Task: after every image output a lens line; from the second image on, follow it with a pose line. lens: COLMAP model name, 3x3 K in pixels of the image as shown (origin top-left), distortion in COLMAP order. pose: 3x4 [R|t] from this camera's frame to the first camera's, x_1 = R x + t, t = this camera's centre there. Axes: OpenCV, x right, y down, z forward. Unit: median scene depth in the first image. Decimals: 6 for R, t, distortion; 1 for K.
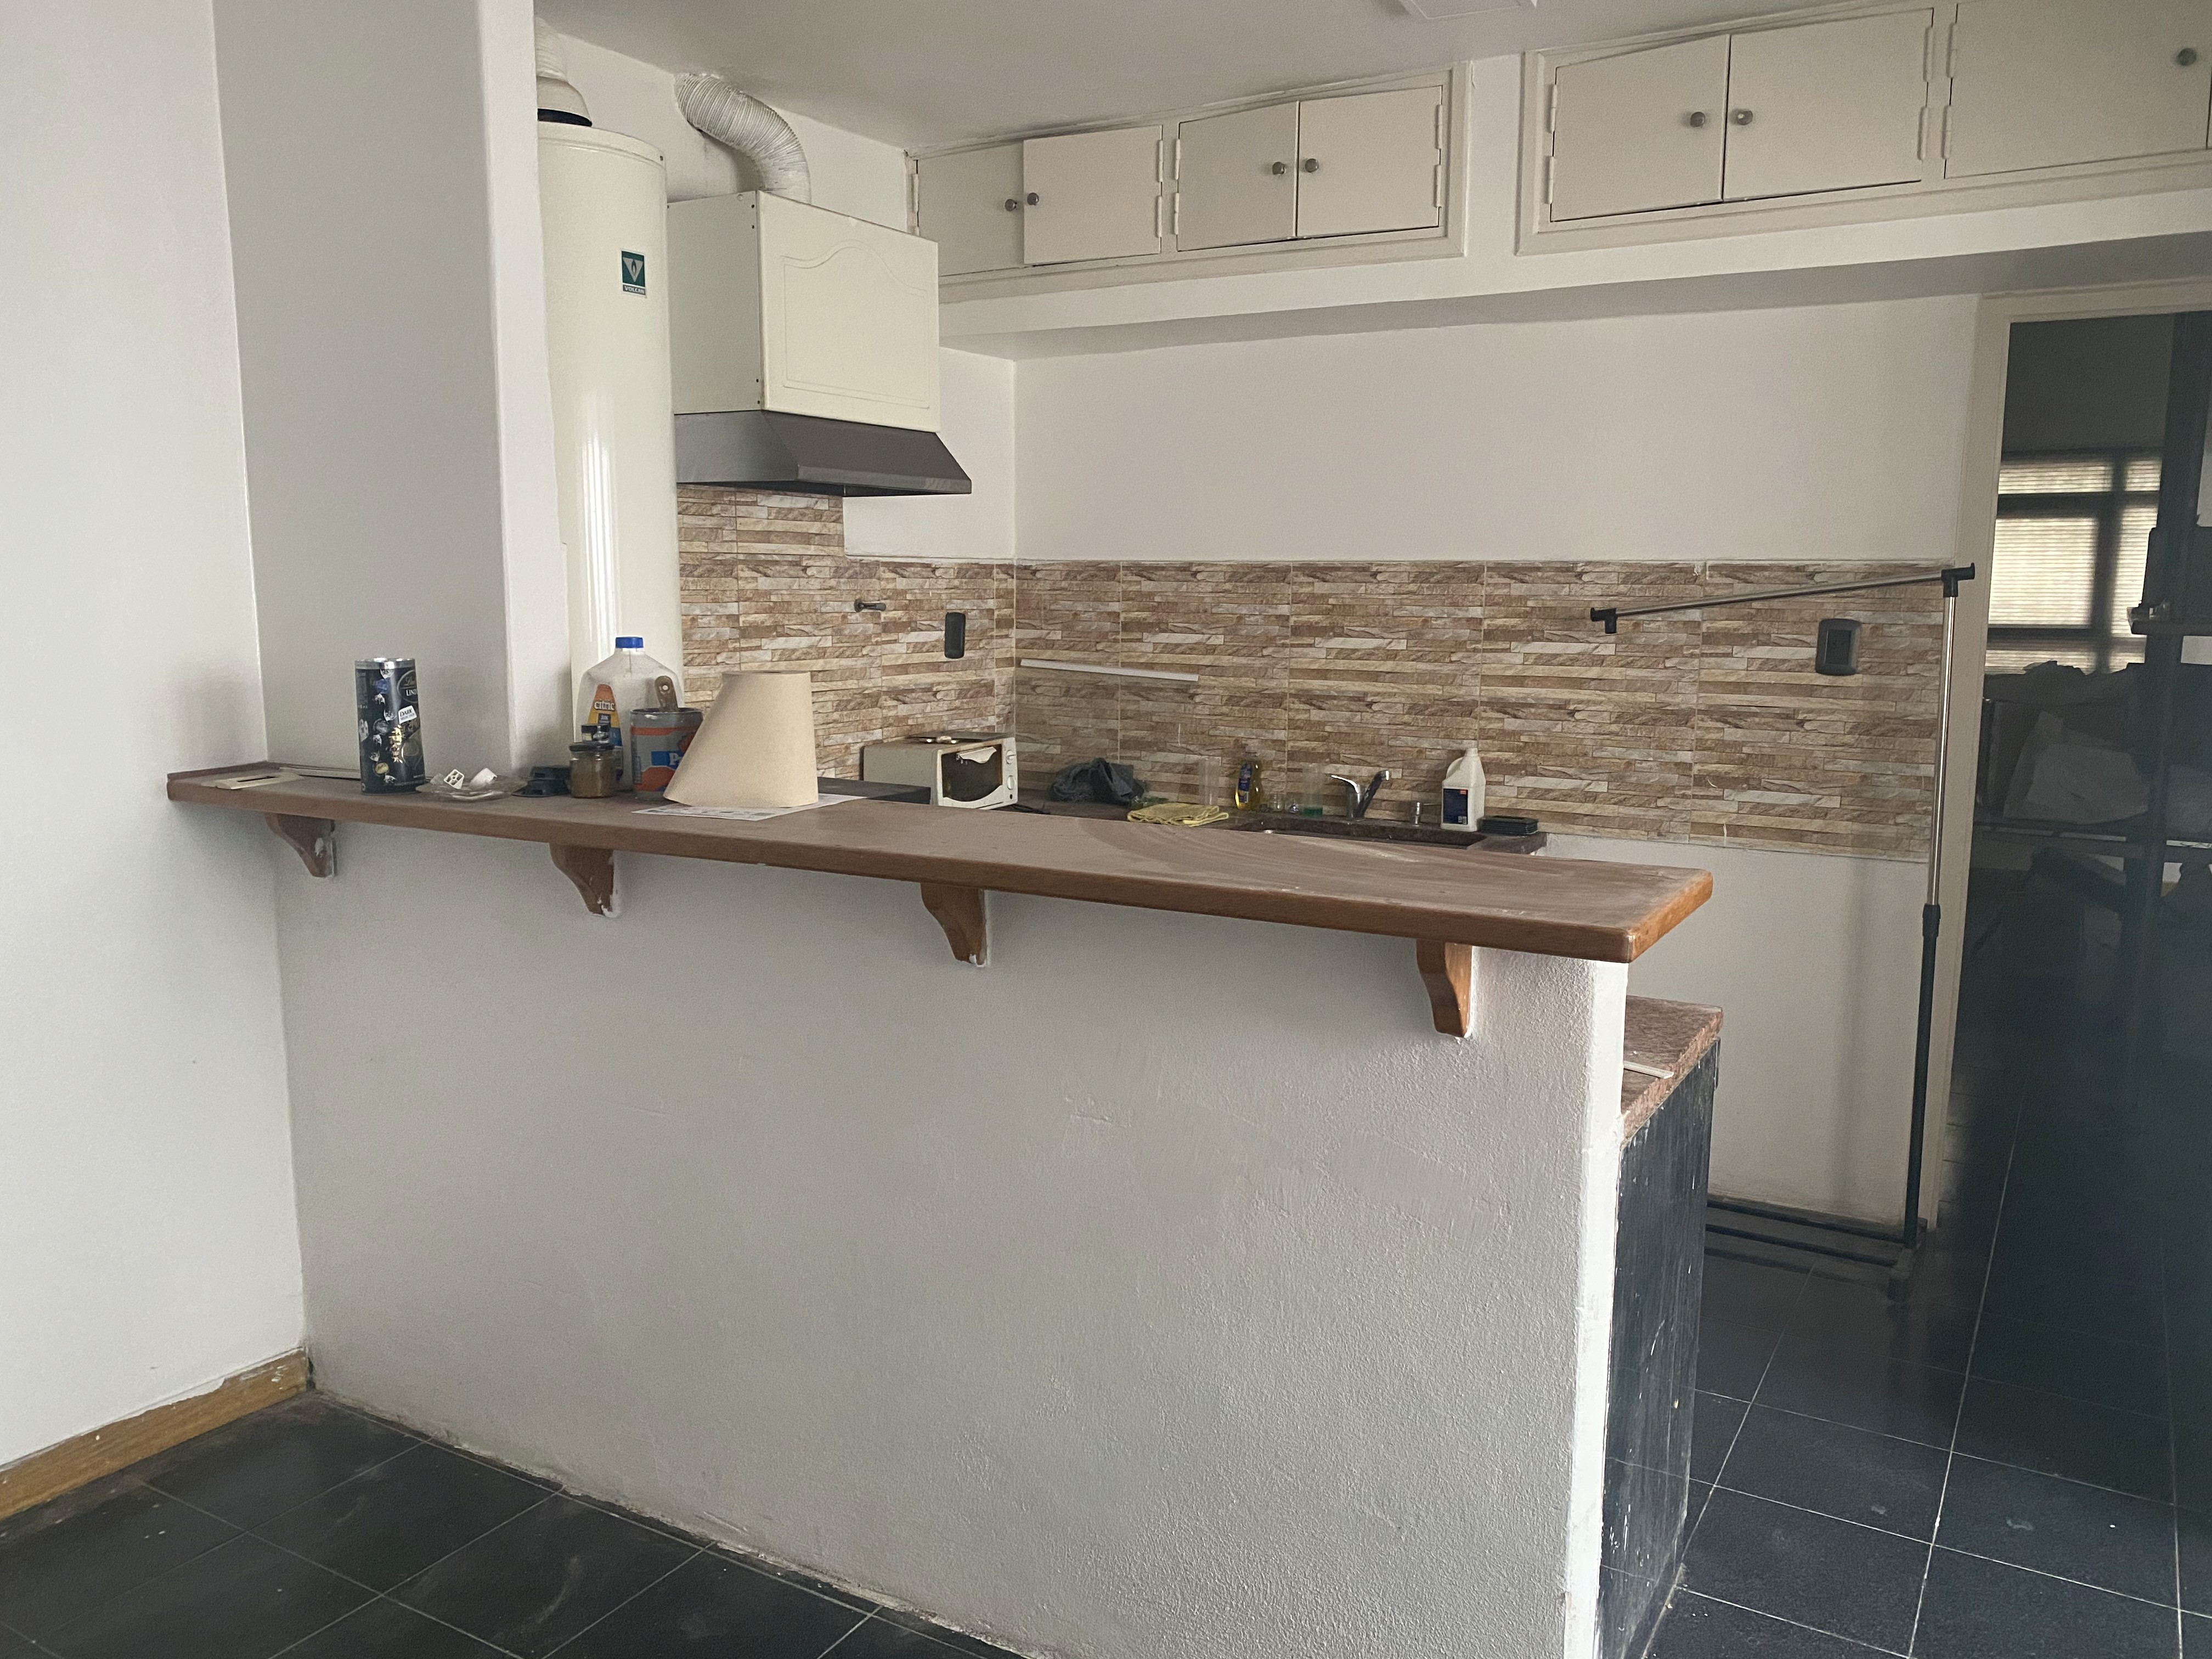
lens RADIAL K [[1673.9, 0, 1106.0], [0, 1673.9, 829.5], [0, 0, 1]] dist [0.134652, -0.295967]
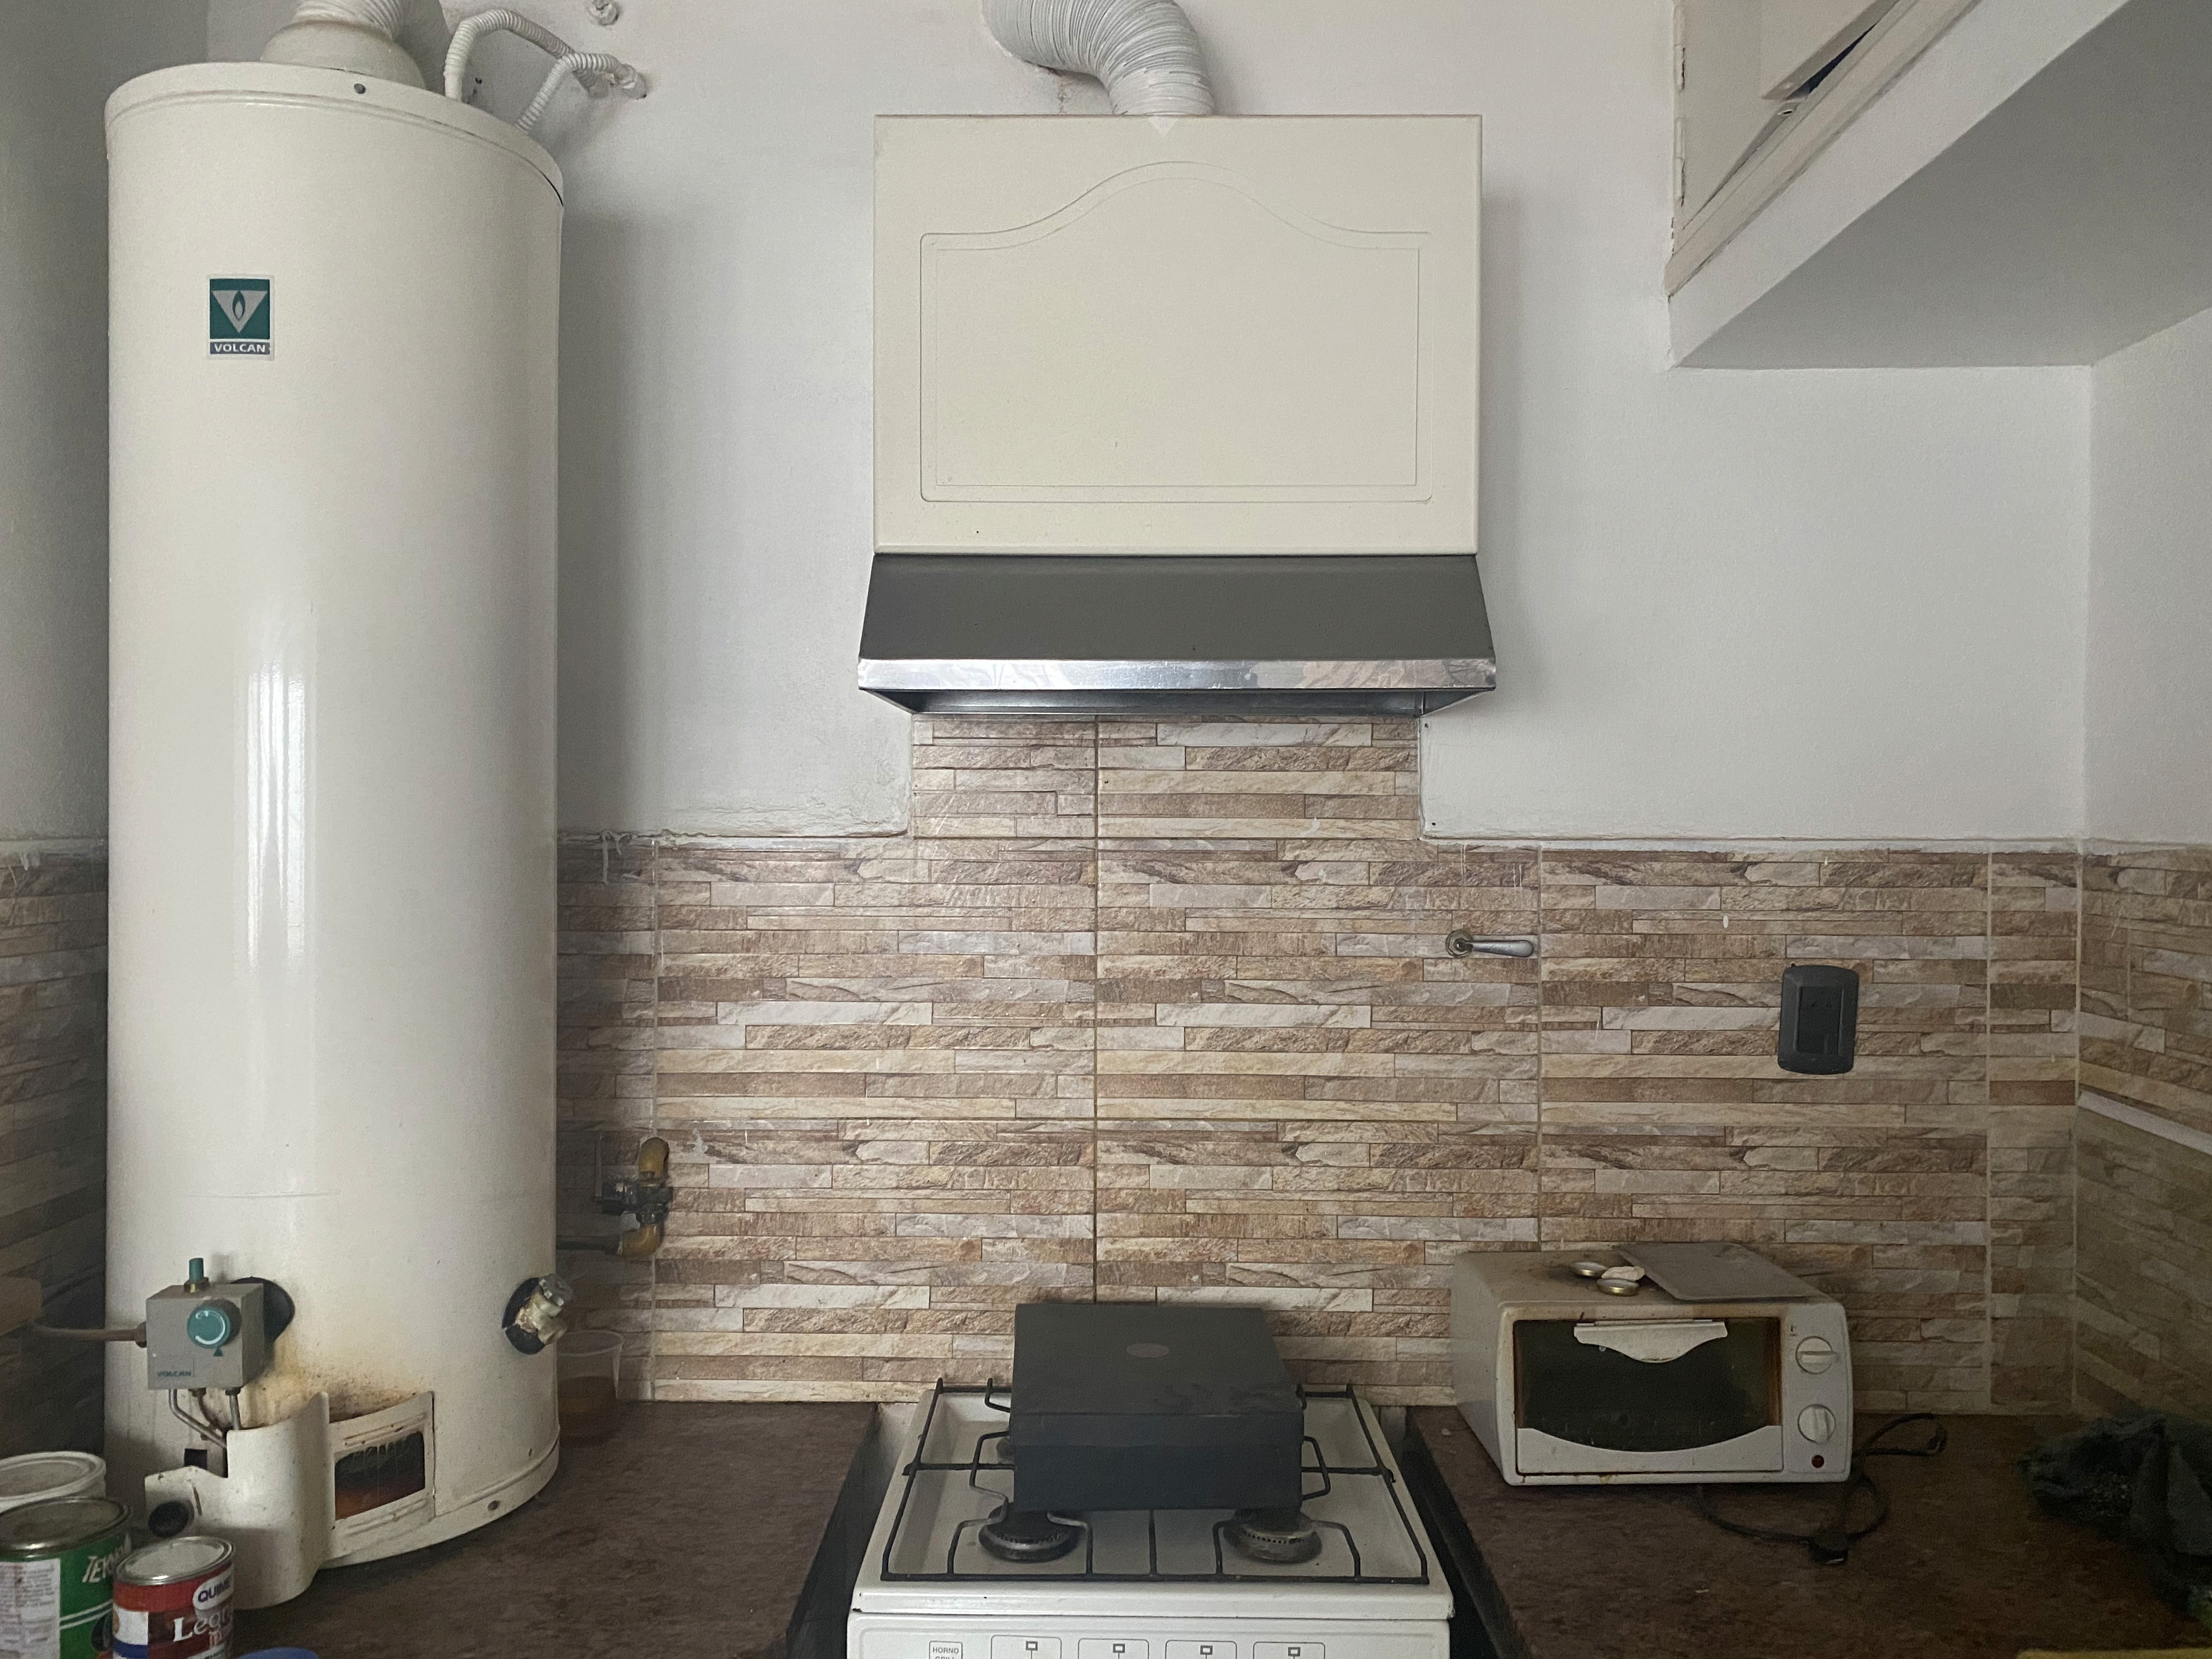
lens RADIAL K [[1673.9, 0, 1106.0], [0, 1673.9, 829.5], [0, 0, 1]] dist [0.134652, -0.295967]
pose [[0.507478, -0.000306, -0.861664, 0.200840], [-0.130411, 0.988453, -0.077156, -0.114457], [0.851739, 0.151525, 0.501579, 0.671401]]
